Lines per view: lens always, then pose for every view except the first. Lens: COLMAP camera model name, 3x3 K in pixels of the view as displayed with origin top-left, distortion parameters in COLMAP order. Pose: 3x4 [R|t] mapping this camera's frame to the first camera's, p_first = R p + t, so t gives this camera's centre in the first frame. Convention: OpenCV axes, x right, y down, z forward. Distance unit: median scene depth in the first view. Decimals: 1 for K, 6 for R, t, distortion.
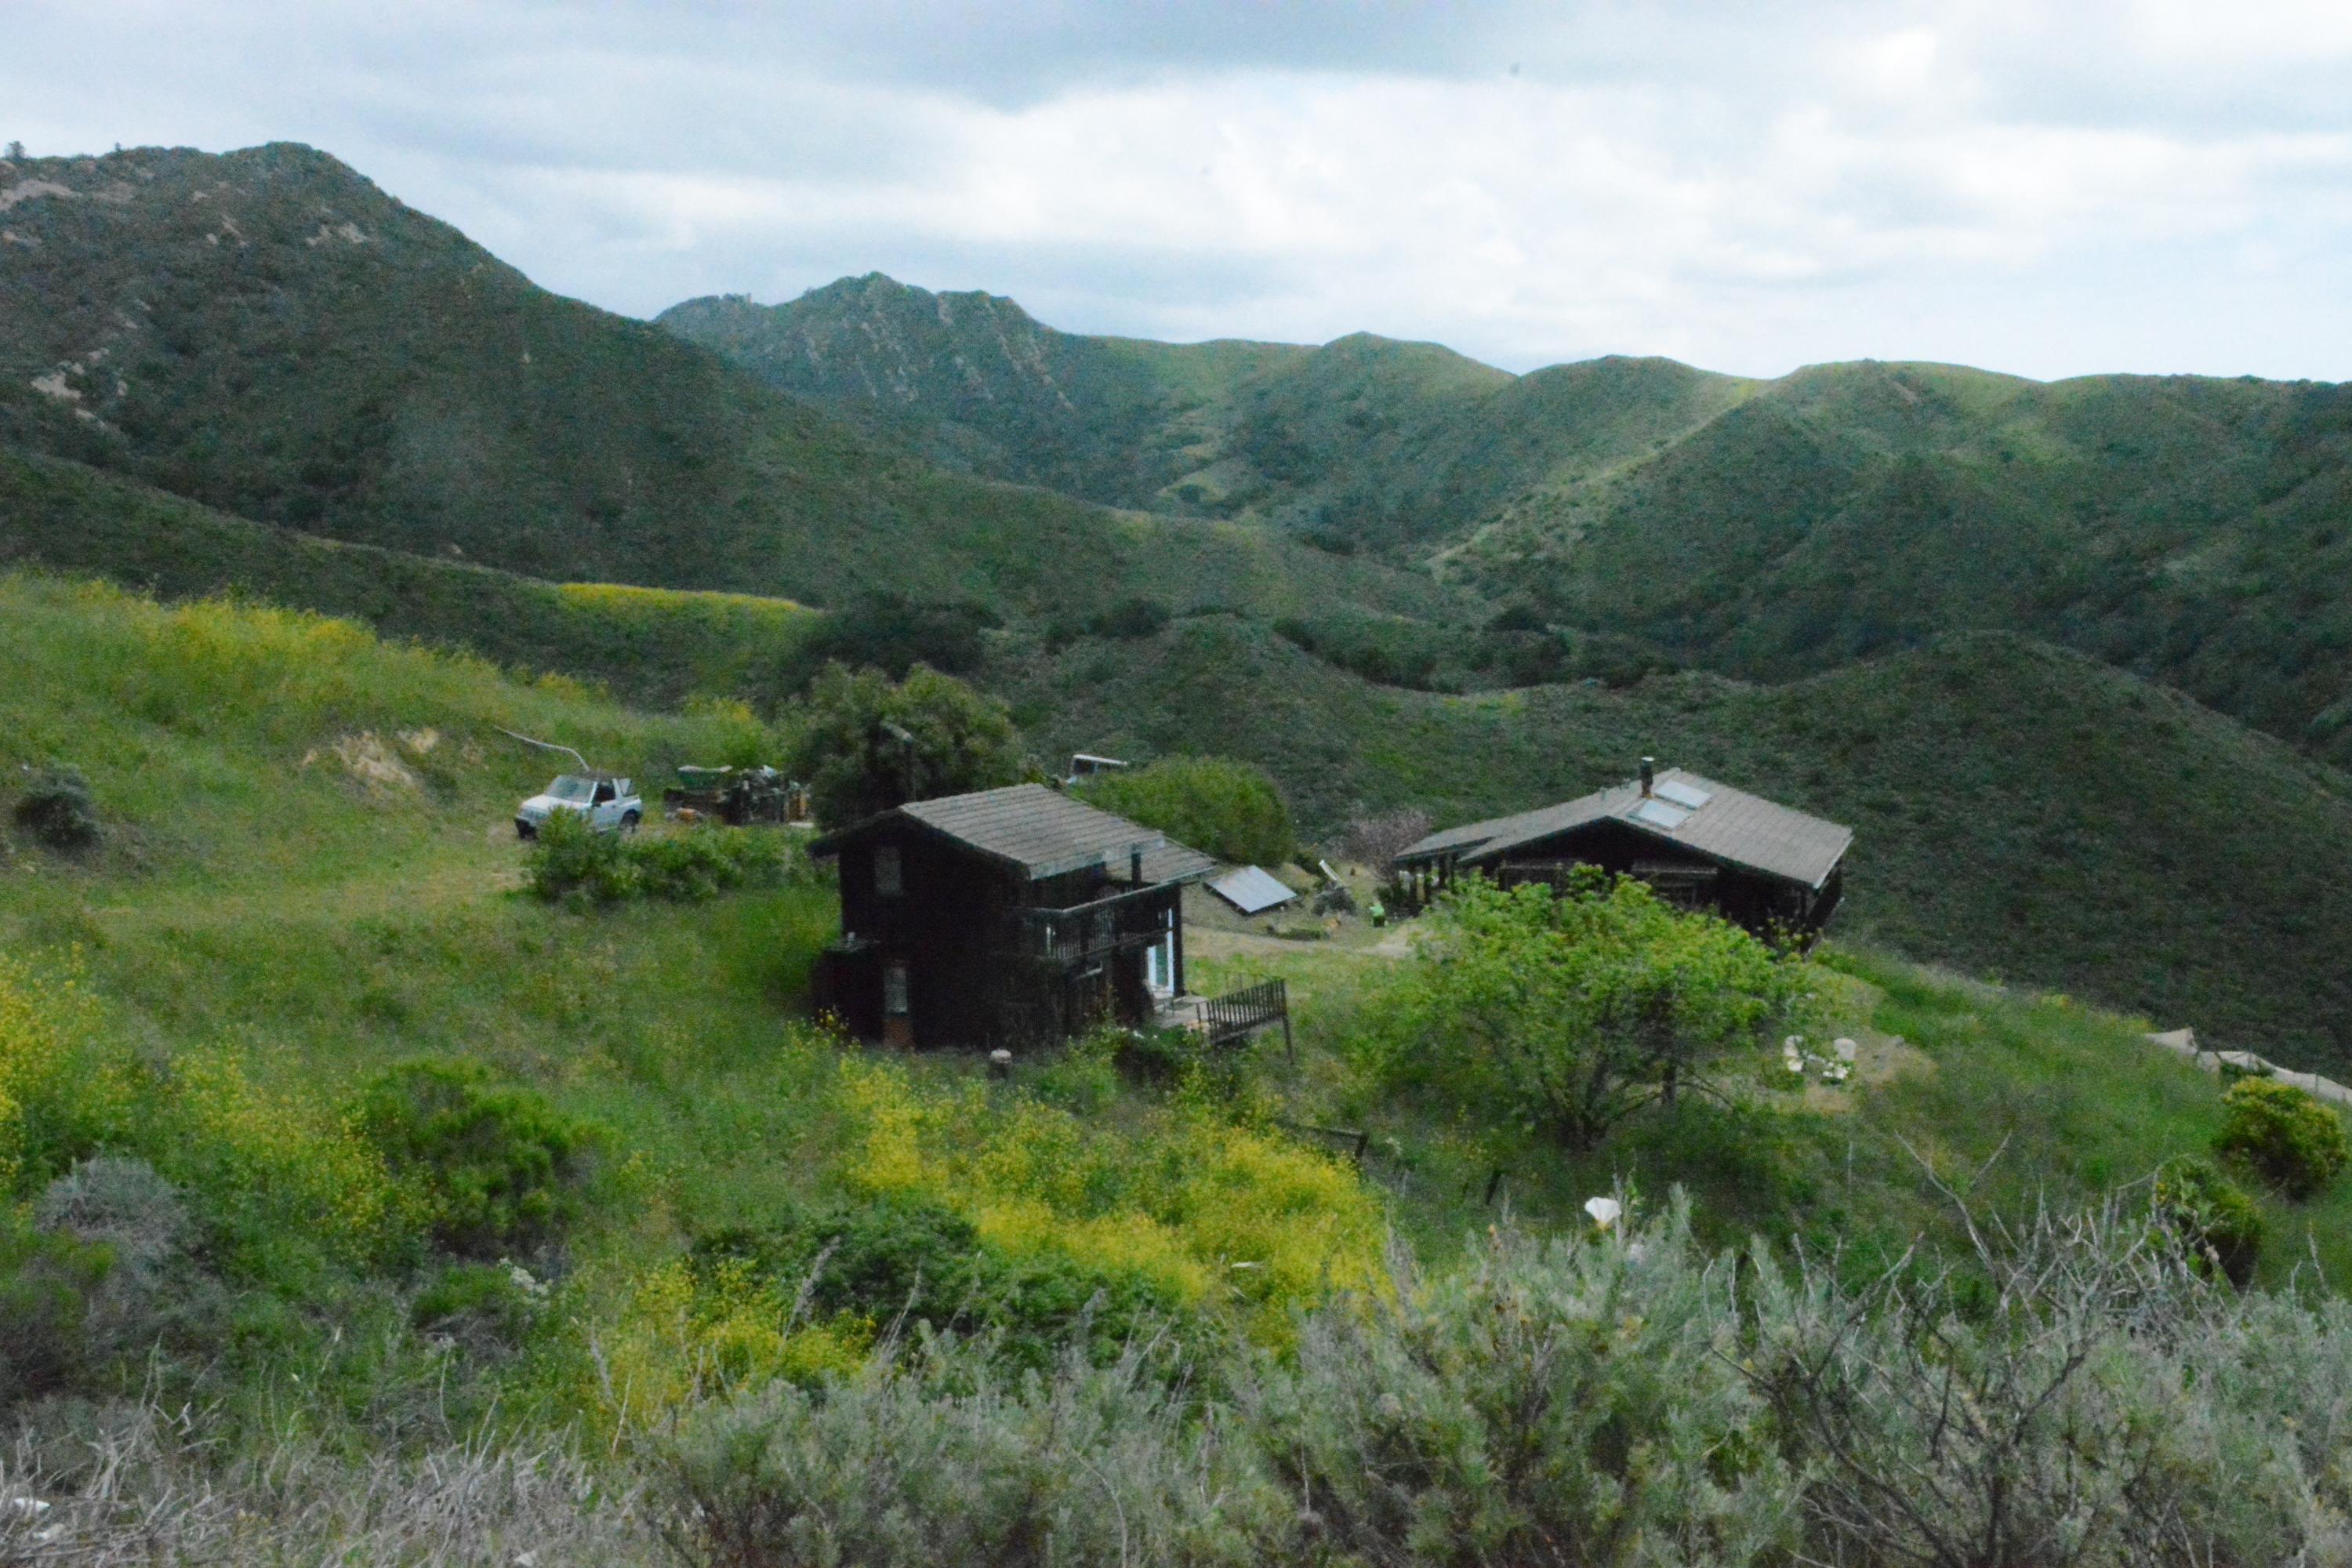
lens RADIAL K [[2423.4, 0, 1176.0], [0, 2423.4, 784.0], [0, 0, 1]] dist [-0.001965, -0.001851]
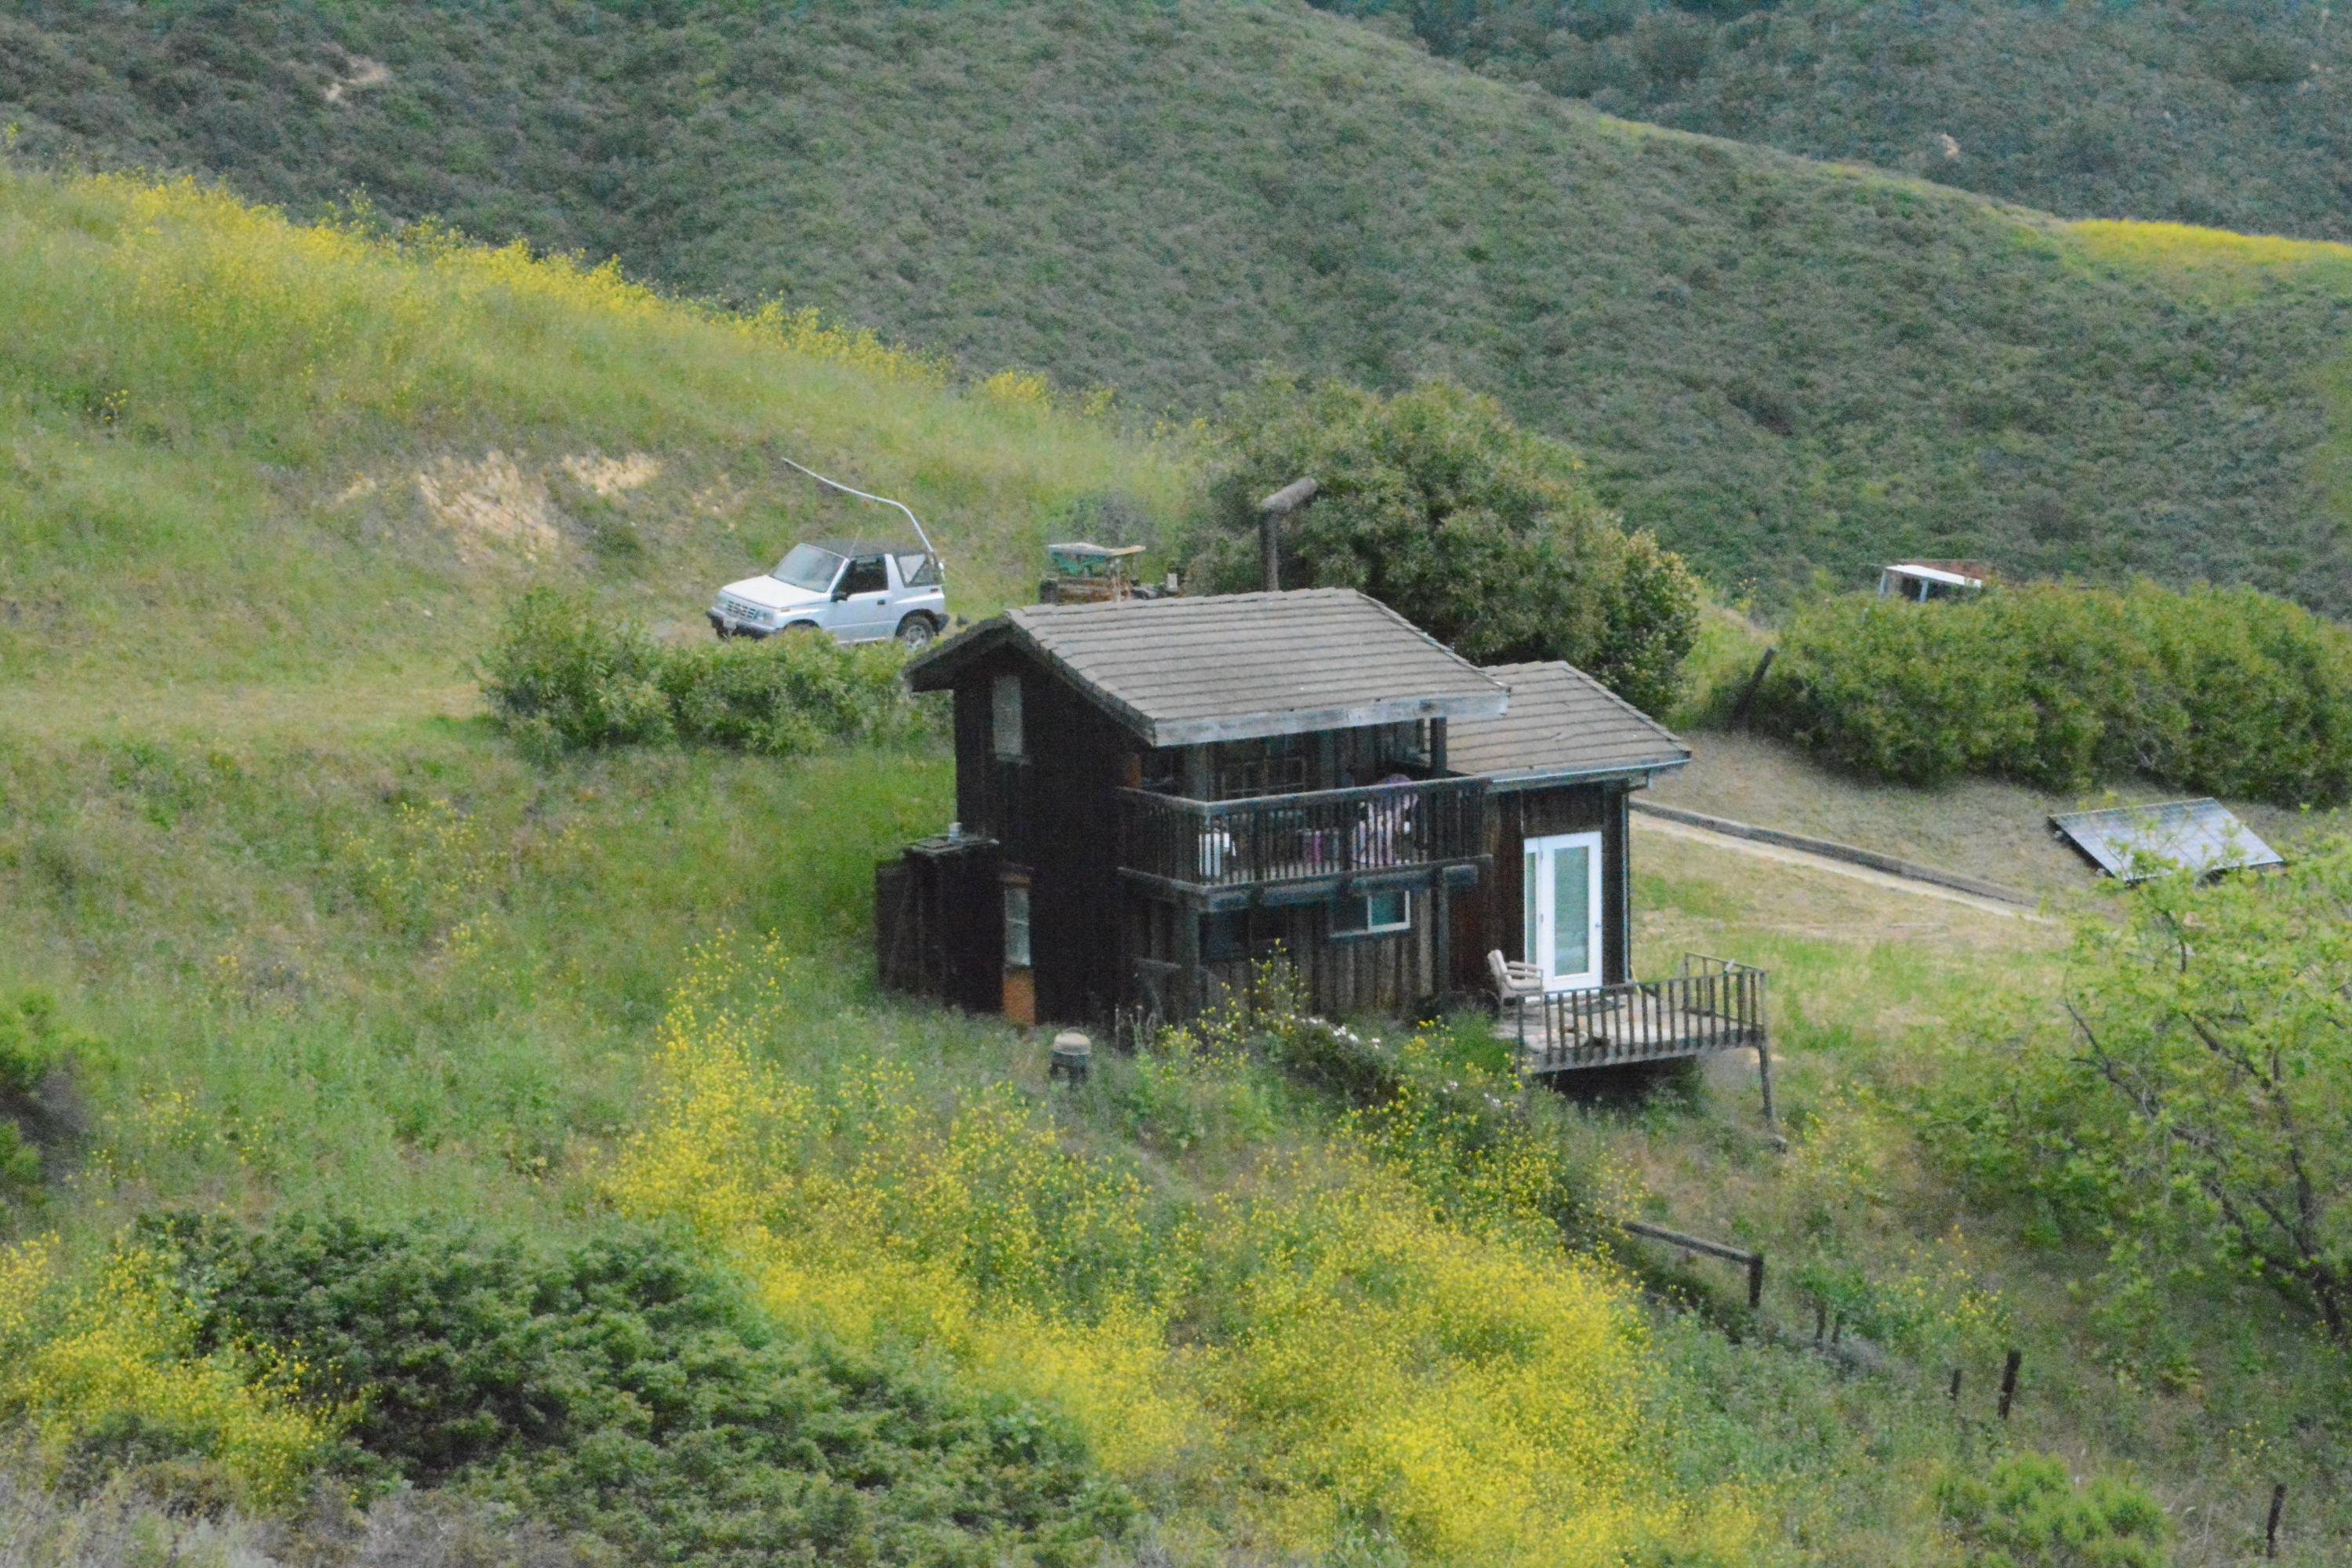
lens RADIAL K [[4973.4, 0, 1176.0], [0, 4973.4, 784.0], [0, 0, 1]] dist [-0.031302, 0.129405]
pose [[0.914691, 0.068322, -0.398337, 0.386848], [-0.056650, 0.997551, 0.041014, -0.000059], [0.400164, -0.014949, 0.916322, -0.074450]]
